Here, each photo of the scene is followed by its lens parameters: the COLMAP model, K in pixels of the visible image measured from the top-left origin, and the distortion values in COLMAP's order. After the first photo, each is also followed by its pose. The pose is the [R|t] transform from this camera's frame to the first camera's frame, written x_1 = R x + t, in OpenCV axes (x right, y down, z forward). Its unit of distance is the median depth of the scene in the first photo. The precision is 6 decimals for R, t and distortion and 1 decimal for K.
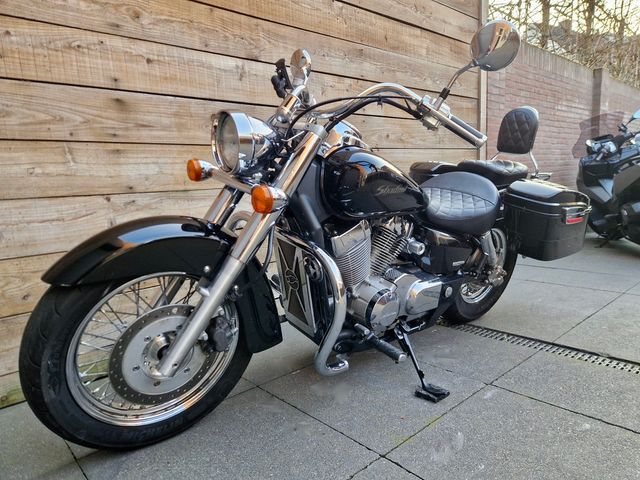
lens RADIAL K [[433.5, 0, 324.3], [0, 433.5, 238.3], [0, 0, 1]] dist [0.065789, -0.057446]
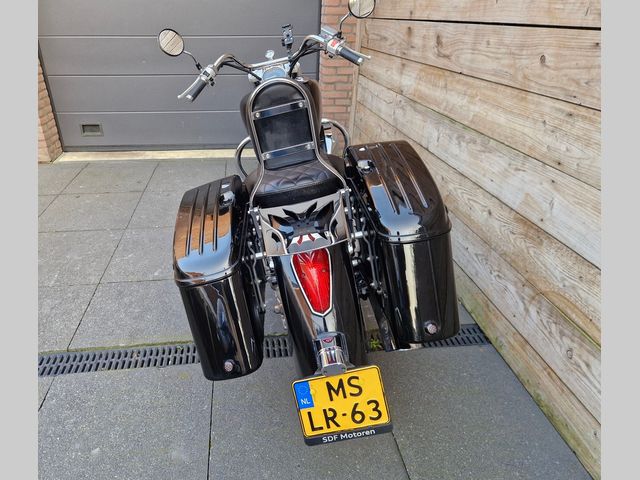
lens RADIAL K [[430.5, 0, 279.2], [0, 430.5, 238.6], [0, 0, 1]] dist [0.060919, -0.057885]
pose [[-0.616541, 0.408582, -0.673007, 1.052575], [-0.072156, 0.821883, 0.565067, -0.525329], [0.784009, 0.396949, -0.477243, 1.626679]]
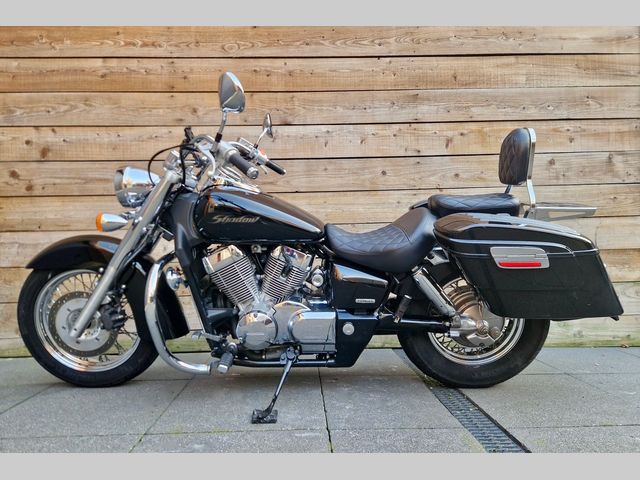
lens RADIAL K [[430.8, 0, 320.8], [0, 430.8, 232.6], [0, 0, 1]] dist [0.071310, -0.058574]
pose [[0.761538, 0.005076, -0.648101, 0.876288], [-0.096530, 0.989704, -0.105675, 0.019648], [0.640892, 0.143037, 0.754187, 0.223469]]
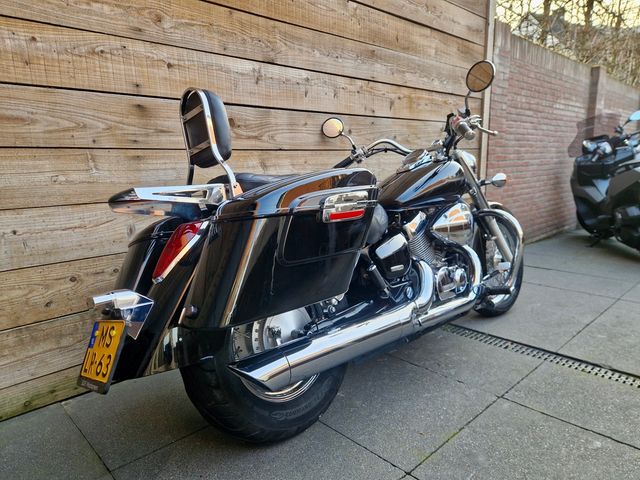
lens RADIAL K [[435.9, 0, 318.1], [0, 435.9, 236.9], [0, 0, 1]] dist [0.057238, -0.051706]
pose [[0.999375, 0.025565, 0.024426, -0.082195], [-0.026488, 0.998918, 0.038217, -0.067718], [-0.023422, -0.038840, 0.998971, -0.013746]]
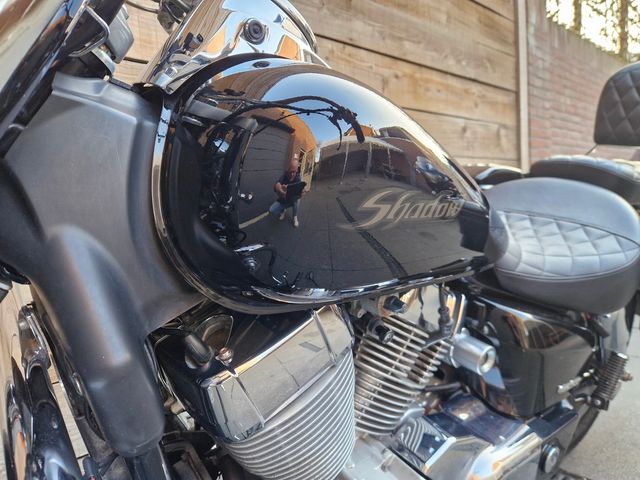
lens RADIAL K [[447.1, 0, 313.7], [0, 447.1, 239.2], [0, 0, 1]] dist [0.002145, -0.001077]
pose [[0.999513, -0.007548, -0.030266, 0.076800], [0.005482, 0.997685, -0.067784, -0.057457], [0.030708, 0.067585, 0.997241, 0.567960]]
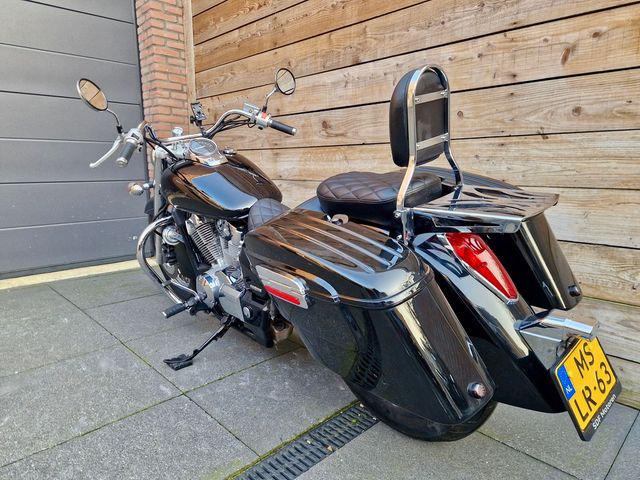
lens RADIAL K [[429.7, 0, 311.1], [0, 429.7, 234.3], [0, 0, 1]] dist [0.059097, -0.055925]
pose [[0.011022, 0.206481, -0.978389, 1.187909], [-0.130802, 0.970338, 0.203308, -0.251786], [0.991347, 0.125734, 0.037703, 1.111571]]
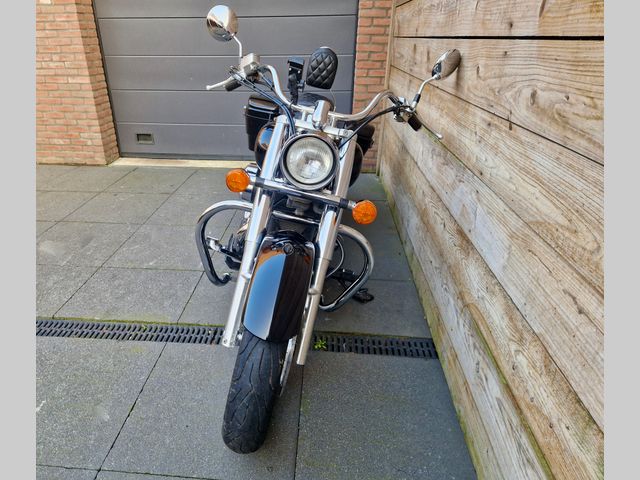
lens RADIAL K [[430.5, 0, 279.2], [0, 430.5, 238.6], [0, 0, 1]] dist [0.060919, -0.057885]
pose [[-0.761029, 0.323942, -0.562047, 0.905863], [-0.038144, 0.842552, 0.537263, -0.534465], [0.647596, 0.430311, -0.628850, 1.900803]]
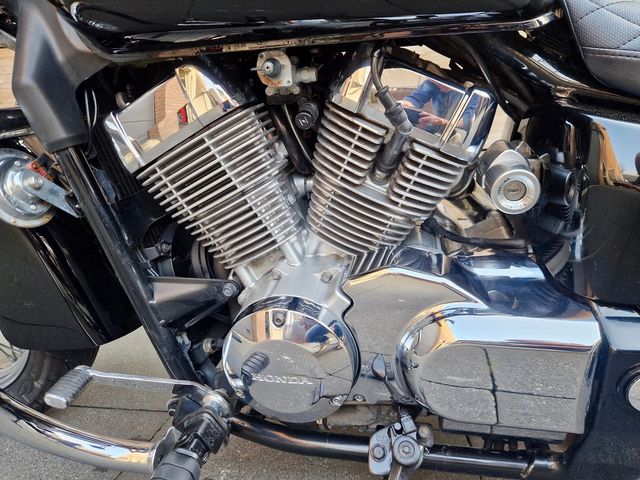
lens RADIAL K [[447.1, 0, 313.7], [0, 447.1, 239.2], [0, 0, 1]] dist [0.002145, -0.001077]
pose [[0.611126, 0.132168, -0.780421, 0.358337], [-0.090652, 0.991160, 0.096870, 0.037680], [0.786325, 0.011546, 0.617705, 0.734725]]
